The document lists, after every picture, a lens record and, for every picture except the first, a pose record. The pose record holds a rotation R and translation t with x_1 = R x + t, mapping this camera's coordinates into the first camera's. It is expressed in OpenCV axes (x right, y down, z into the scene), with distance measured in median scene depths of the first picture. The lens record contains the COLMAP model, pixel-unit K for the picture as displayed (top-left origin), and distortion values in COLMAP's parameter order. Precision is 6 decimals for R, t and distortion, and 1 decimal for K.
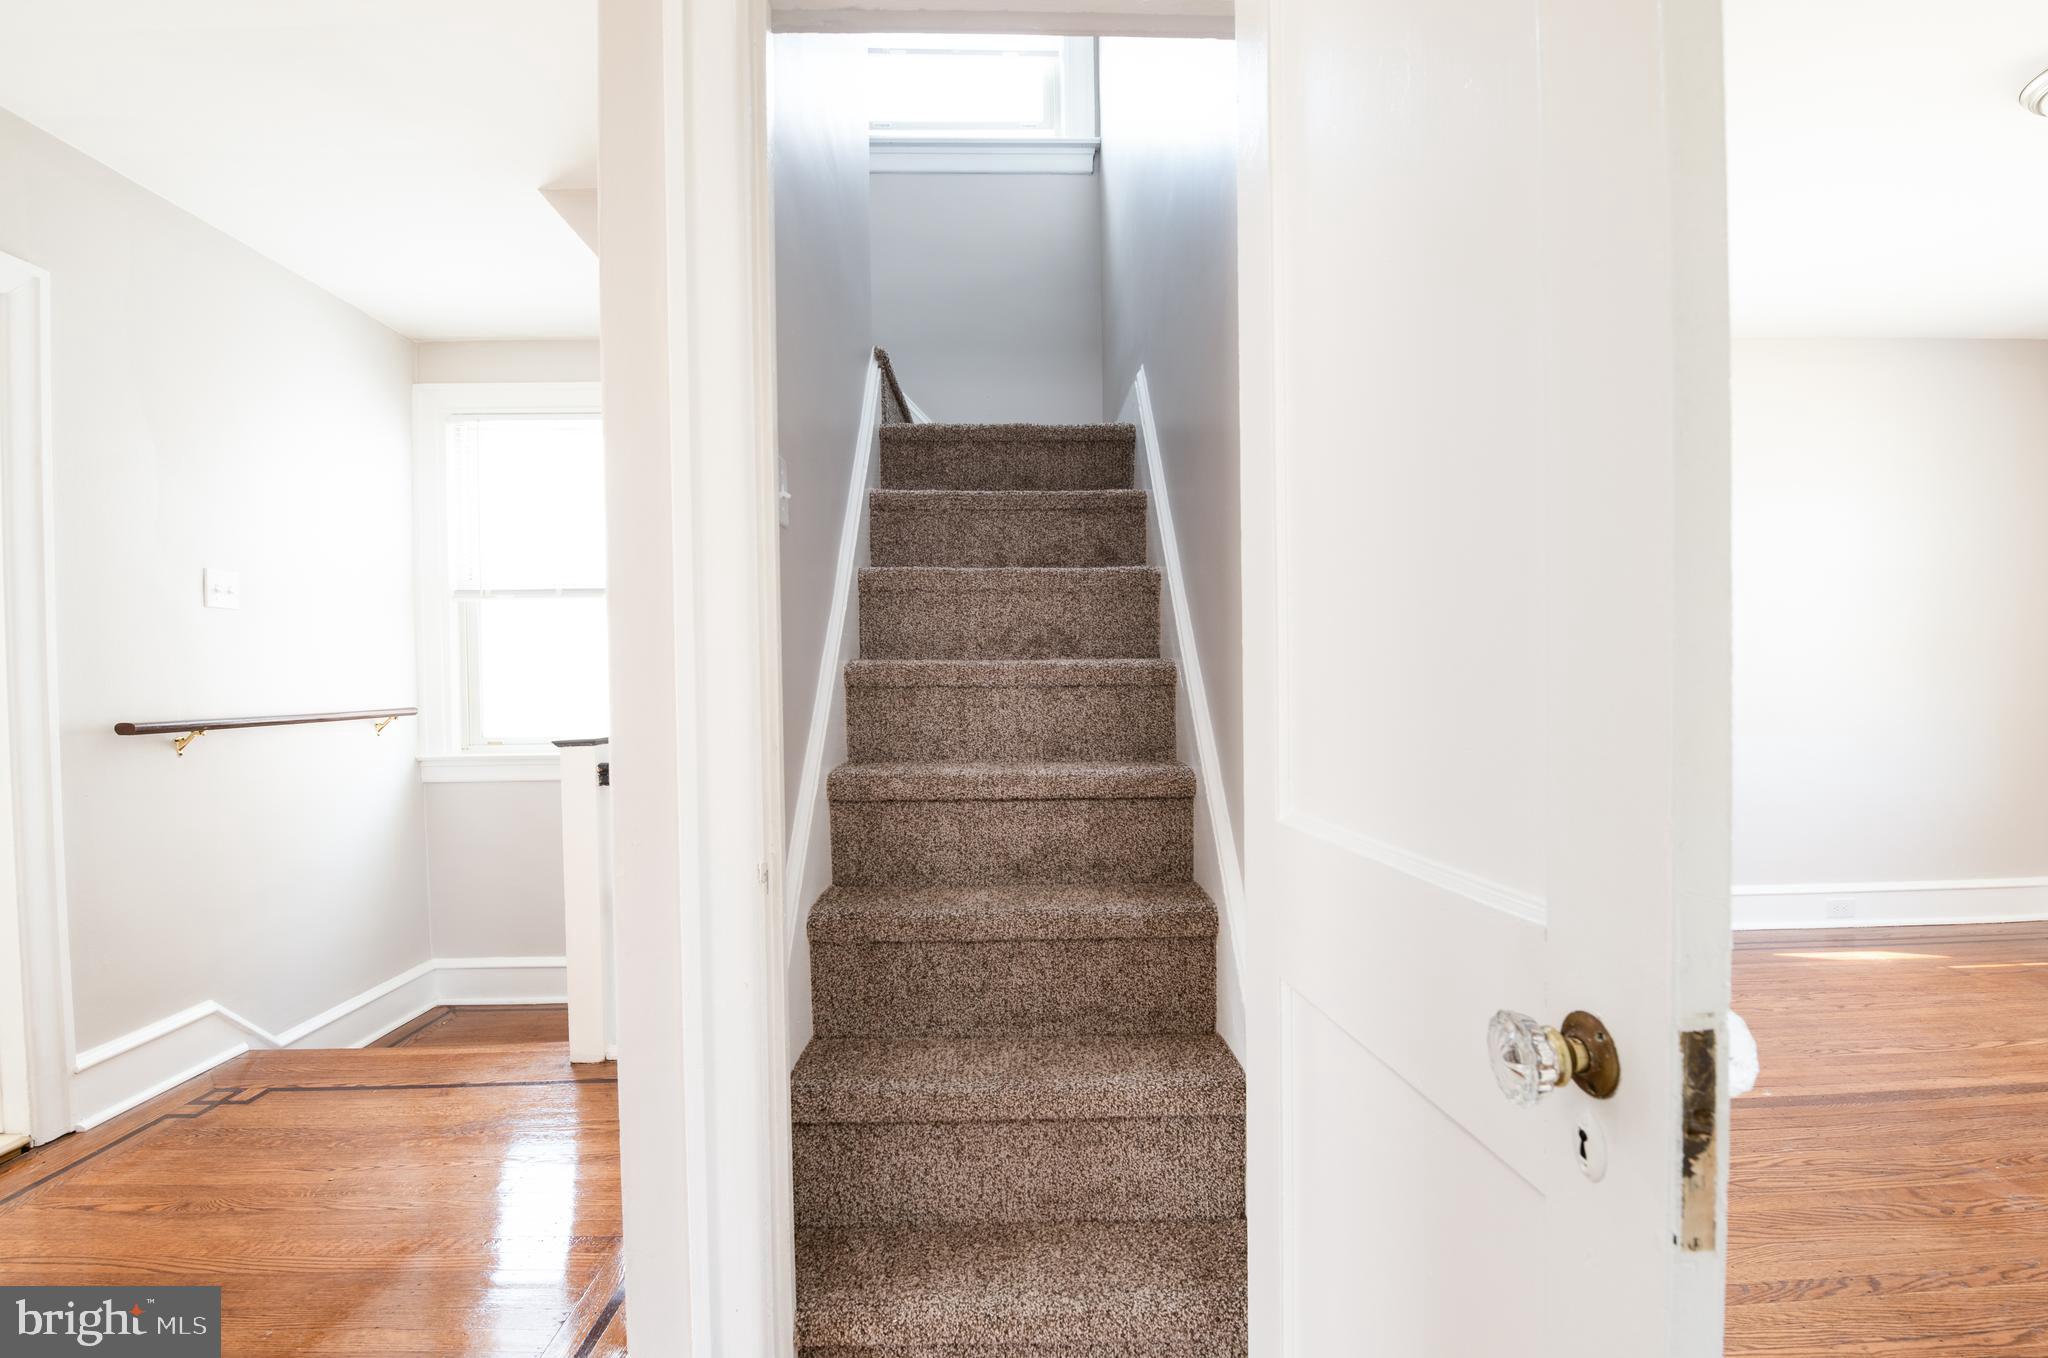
lens RADIAL K [[906.2, 0, 1029.6], [0, 906.2, 692.0], [0, 0, 1]] dist [-0.002679, -0.006454]
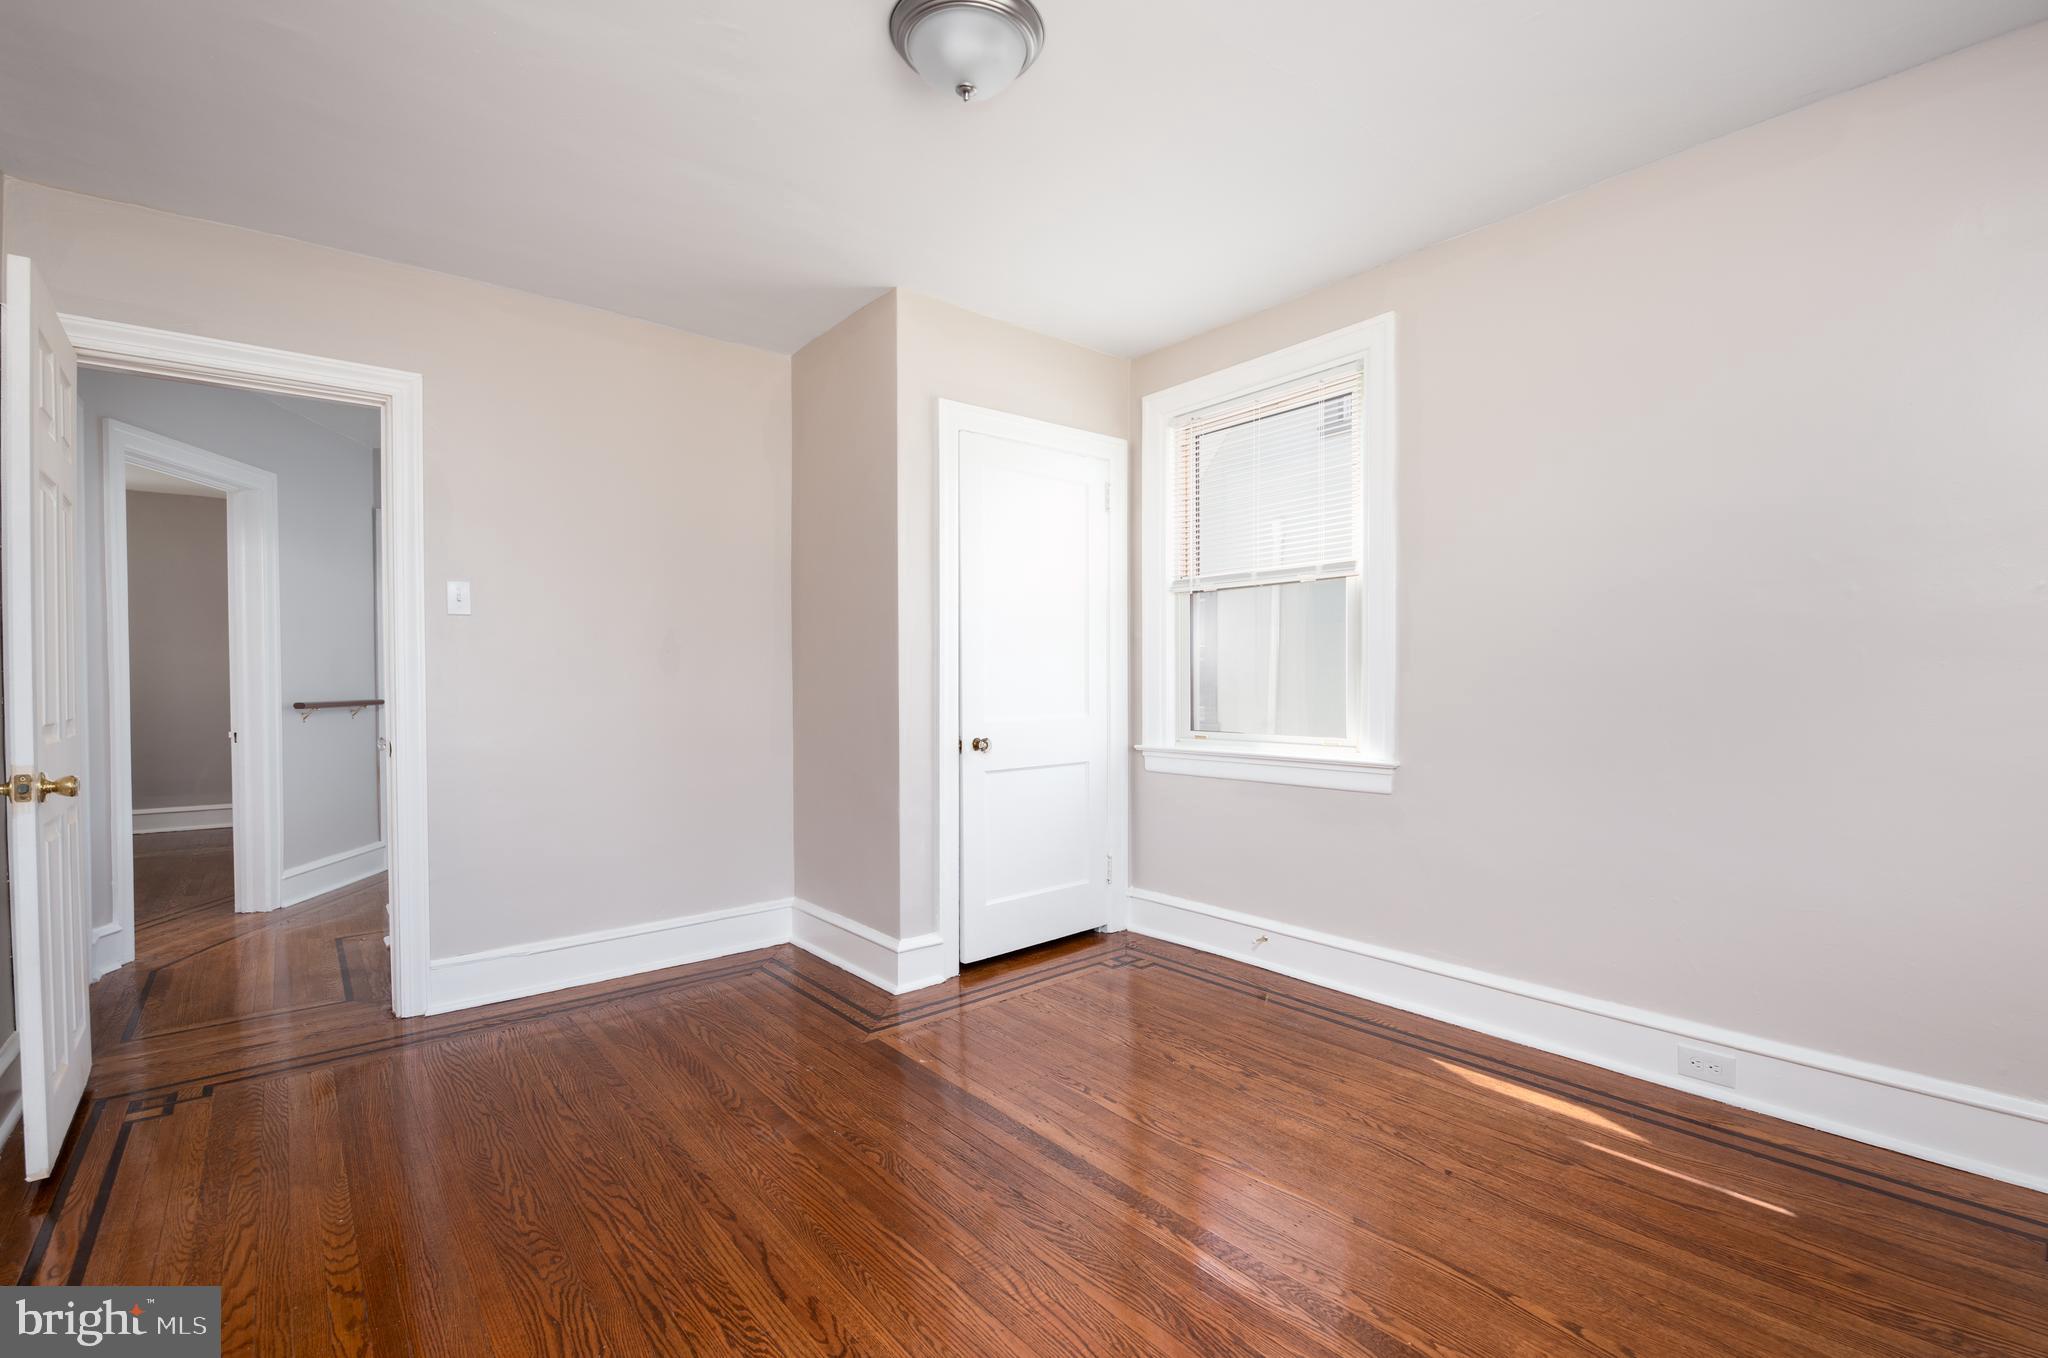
lens RADIAL K [[906.2, 0, 1029.6], [0, 906.2, 692.0], [0, 0, 1]] dist [-0.002679, -0.006454]
pose [[0.612190, 0.021650, -0.790415, 1.703310], [-0.014361, 0.999765, 0.016262, -0.026276], [0.790581, 0.001396, 0.612356, 0.405722]]
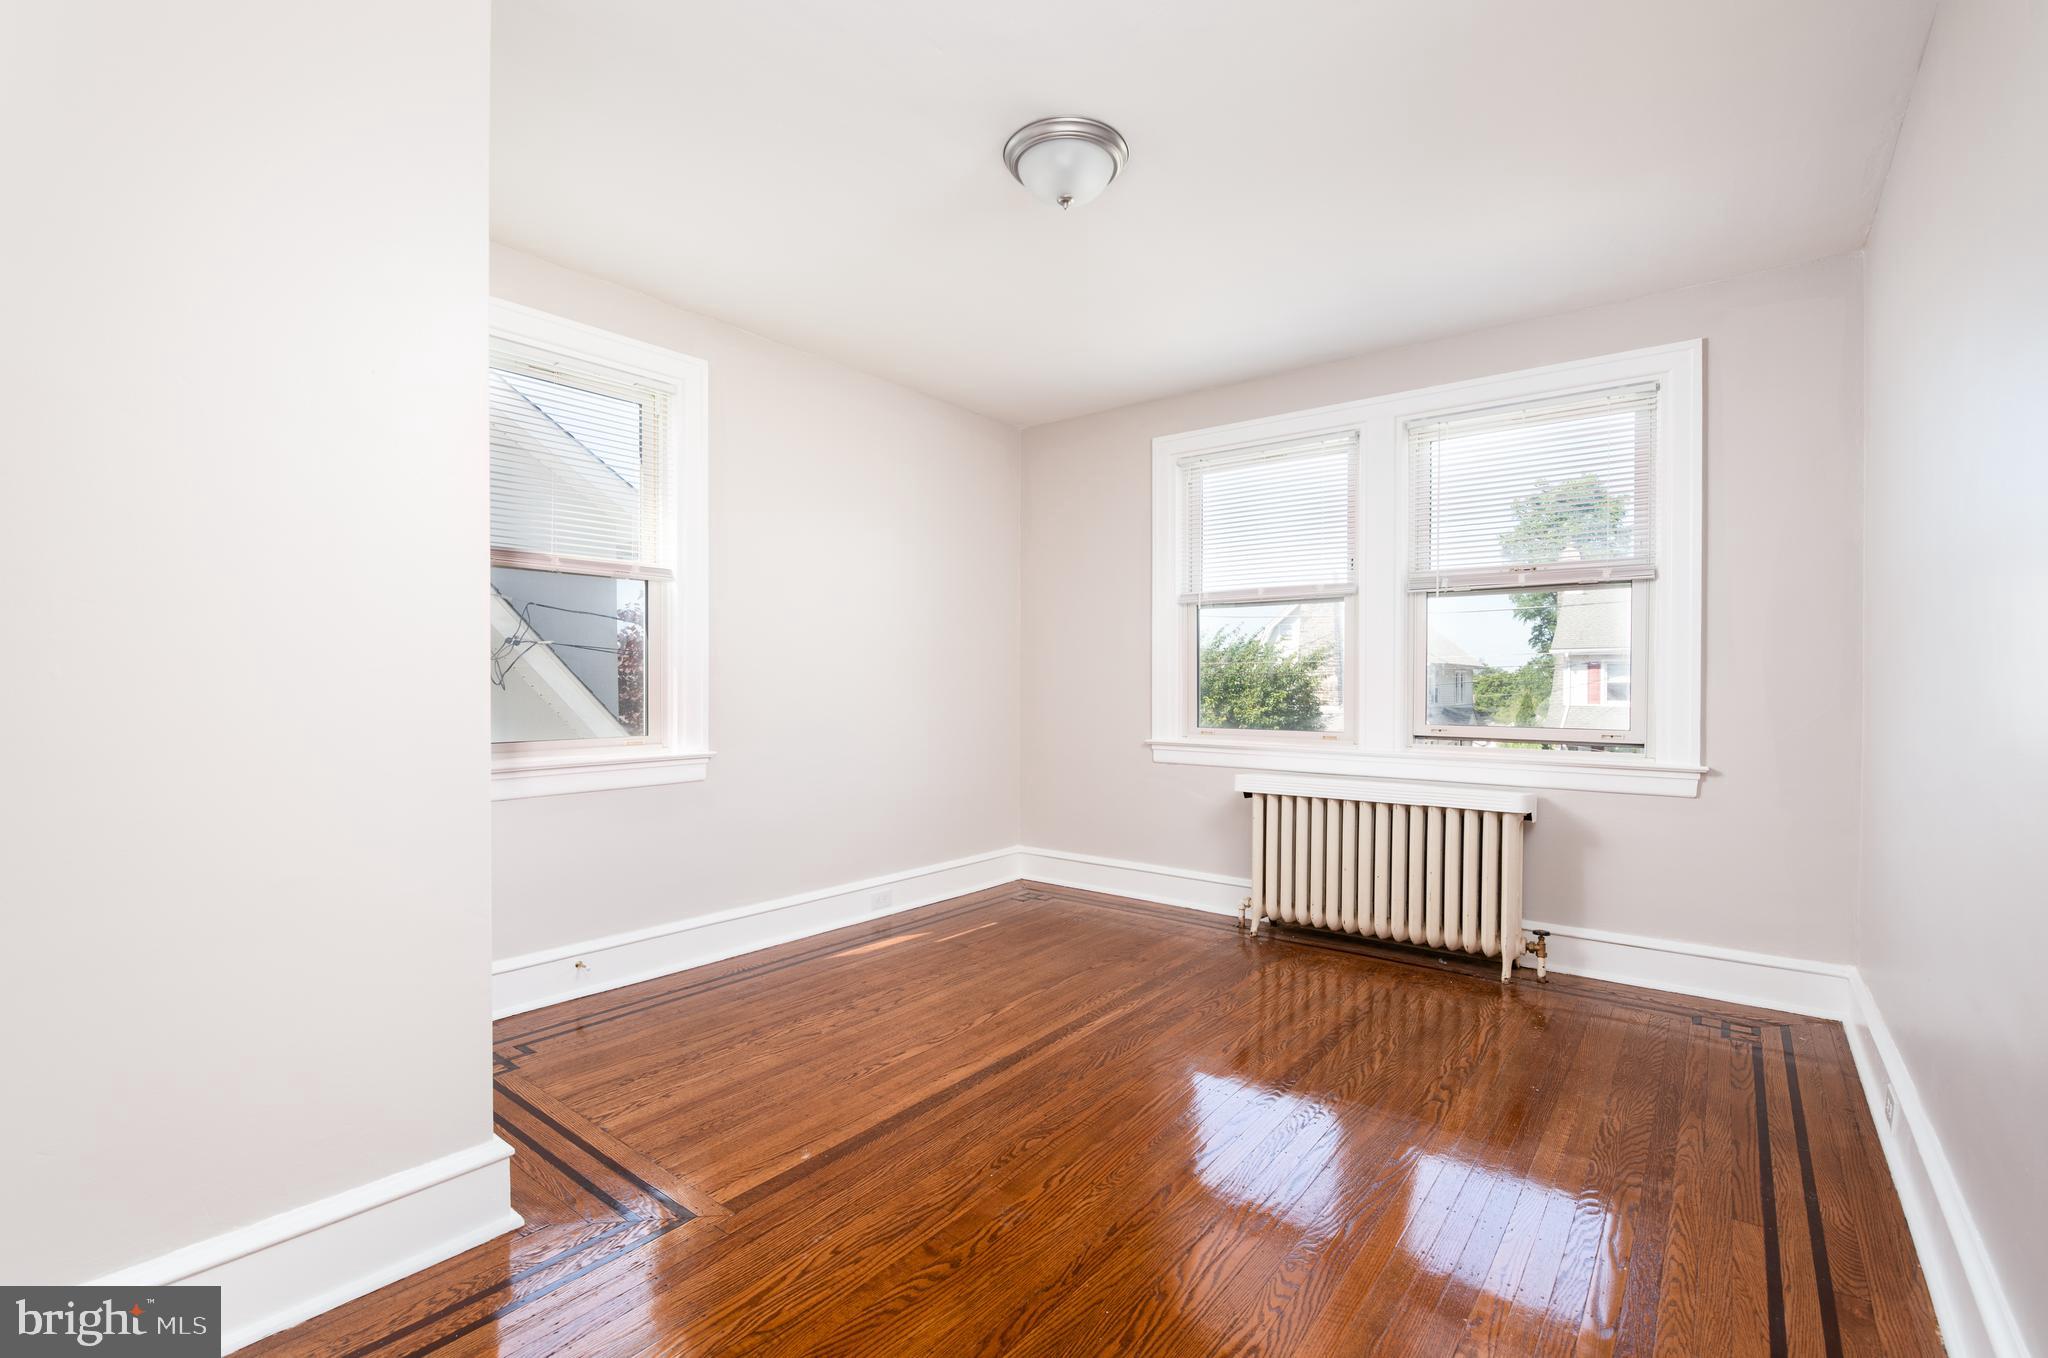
lens RADIAL K [[906.2, 0, 1029.6], [0, 906.2, 692.0], [0, 0, 1]] dist [-0.002679, -0.006454]
pose [[0.636055, 0.007352, 0.771608, 0.264269], [-0.000719, 0.999960, -0.008936, 0.000663], [-0.771643, 0.005129, 0.636035, 0.257241]]
